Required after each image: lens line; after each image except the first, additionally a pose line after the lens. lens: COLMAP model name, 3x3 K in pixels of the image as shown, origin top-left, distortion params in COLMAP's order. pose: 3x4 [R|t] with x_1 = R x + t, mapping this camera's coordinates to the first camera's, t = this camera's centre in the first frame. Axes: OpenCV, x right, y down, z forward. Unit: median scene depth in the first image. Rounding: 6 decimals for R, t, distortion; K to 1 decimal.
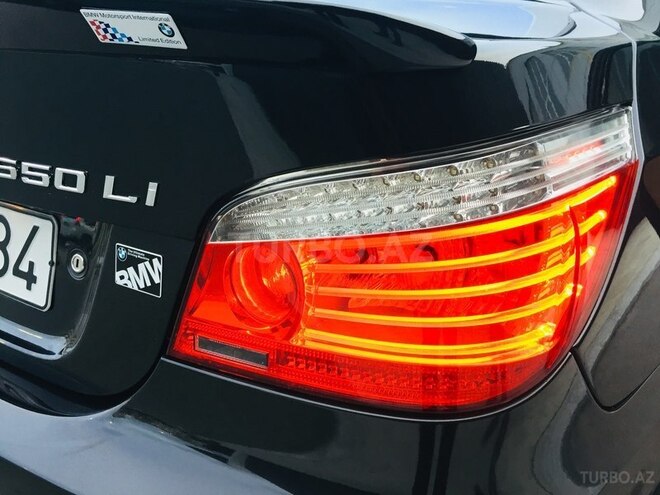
lens RADIAL K [[564.5, 0, 333.1], [0, 564.5, 252.5], [0, 0, 1]] dist [0.060071, -0.069210]
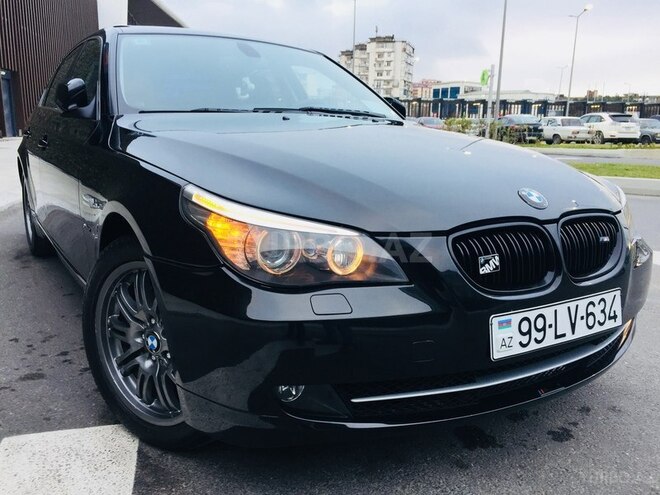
lens RADIAL K [[564.5, 0, 328.3], [0, 564.5, 248.5], [0, 0, 1]] dist [0.060071, -0.069210]
pose [[0.423248, -0.256697, 0.868889, -3.825259], [0.258708, 0.953337, 0.155625, -1.148333], [-0.868292, 0.158921, 0.469907, 1.087588]]
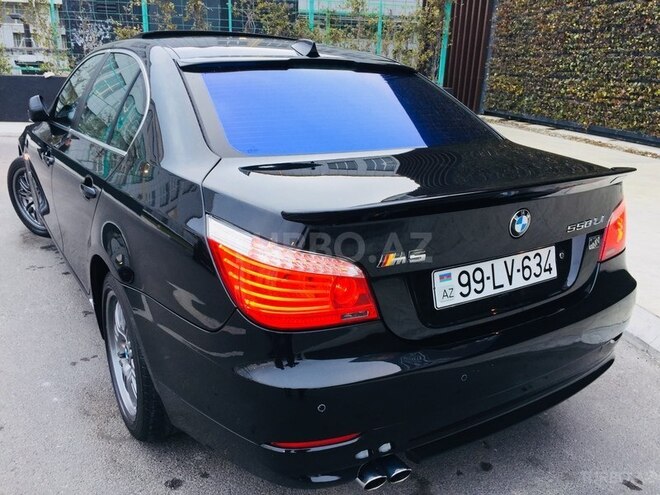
lens RADIAL K [[564.5, 0, 326.4], [0, 564.5, 247.8], [0, 0, 1]] dist [0.060071, -0.069210]
pose [[0.415428, -0.295438, 0.860312, -4.115427], [0.308845, 0.935414, 0.172093, -1.067228], [-0.855590, 0.194211, 0.479841, 0.735220]]
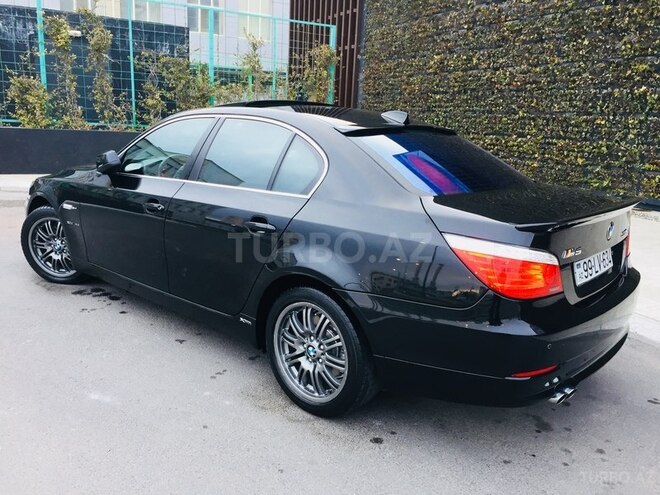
lens RADIAL K [[564.5, 0, 325.2], [0, 564.5, 254.0], [0, 0, 1]] dist [0.060071, -0.069210]
pose [[0.146480, -0.250319, 0.957018, -6.101847], [0.317741, 0.928094, 0.194120, -1.876155], [-0.936795, 0.275649, 0.215484, 2.573684]]
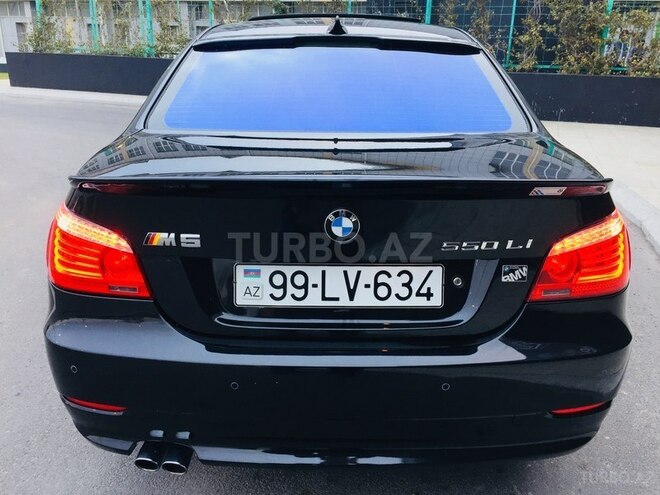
lens RADIAL K [[564.5, 0, 335.9], [0, 564.5, 254.3], [0, 0, 1]] dist [0.060071, -0.069210]
pose [[0.828348, -0.201695, 0.522646, -2.386220], [0.203735, 0.977517, 0.054333, -0.367521], [-0.521855, 0.061475, 0.850816, -0.811020]]
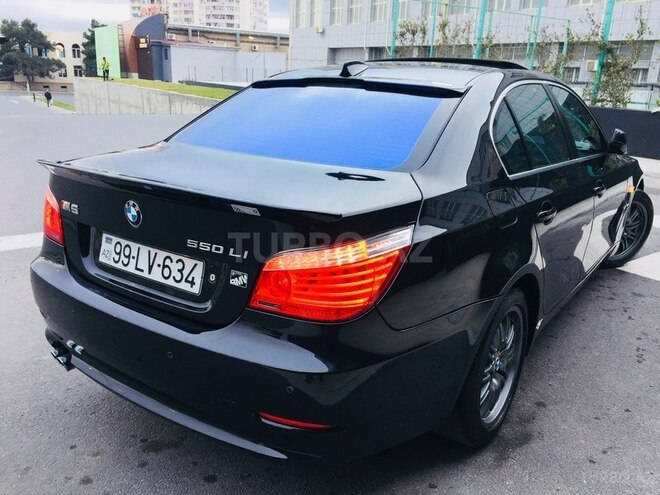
lens RADIAL K [[564.5, 0, 324.4], [0, 564.5, 245.5], [0, 0, 1]] dist [0.060071, -0.069210]
pose [[0.998736, 0.017054, -0.047280, 0.254423], [-0.020828, 0.996536, -0.080507, 0.087211], [0.045743, 0.081390, 0.995632, -2.005687]]
